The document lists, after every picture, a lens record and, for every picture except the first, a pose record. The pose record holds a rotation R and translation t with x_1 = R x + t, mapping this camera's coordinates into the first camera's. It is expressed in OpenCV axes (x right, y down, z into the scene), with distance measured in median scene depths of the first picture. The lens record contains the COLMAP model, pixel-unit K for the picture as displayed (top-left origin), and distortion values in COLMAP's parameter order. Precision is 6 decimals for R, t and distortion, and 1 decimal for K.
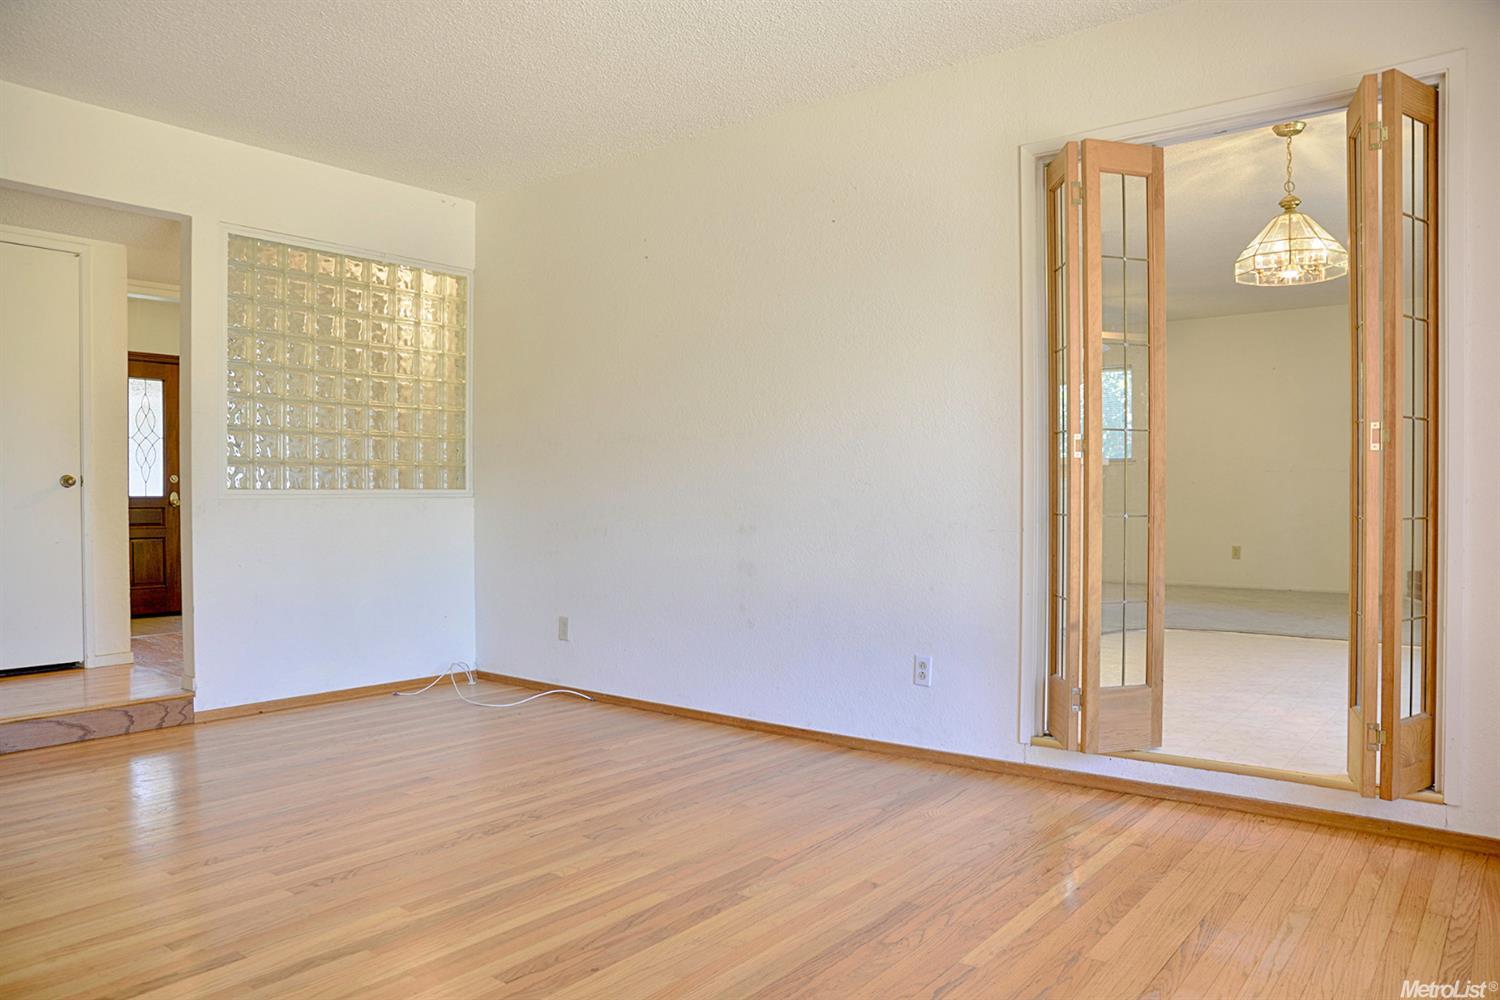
lens RADIAL K [[1036.6, 0, 750.3], [0, 1036.6, 497.3], [0, 0, 1]] dist [-0.081657, 0.014414]
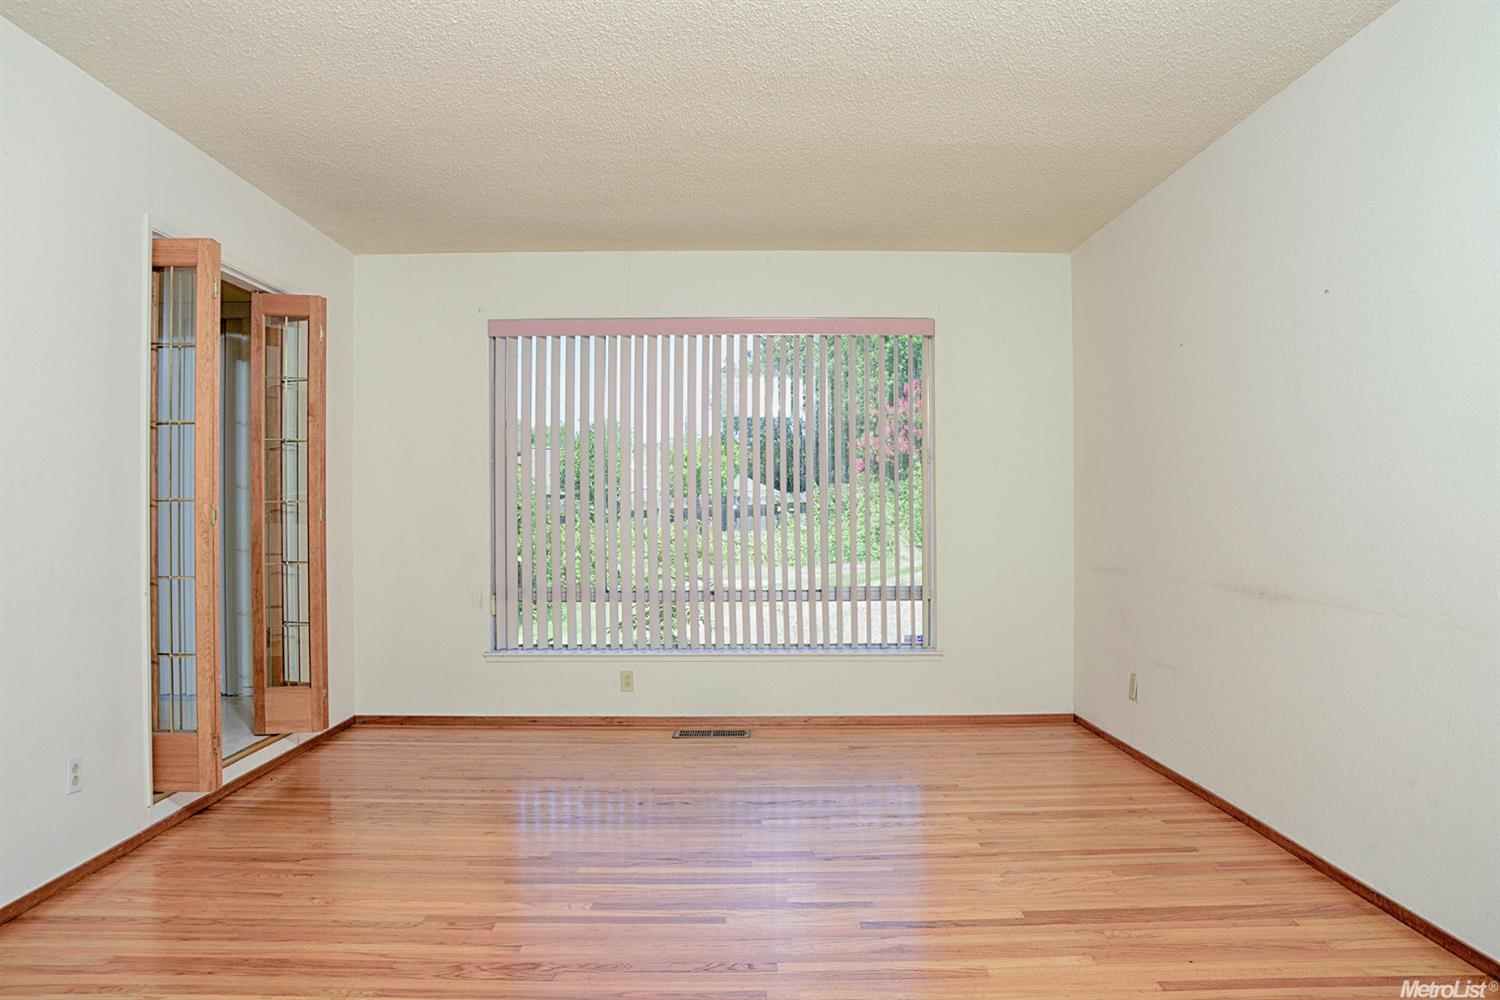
lens RADIAL K [[1036.6, 0, 749.0], [0, 1036.6, 503.3], [0, 0, 1]] dist [-0.081657, 0.014414]
pose [[-0.630548, 0.005314, 0.776132, -1.076955], [0.006354, 0.999978, -0.001684, -0.062534], [-0.776124, 0.003869, -0.630569, 1.449422]]
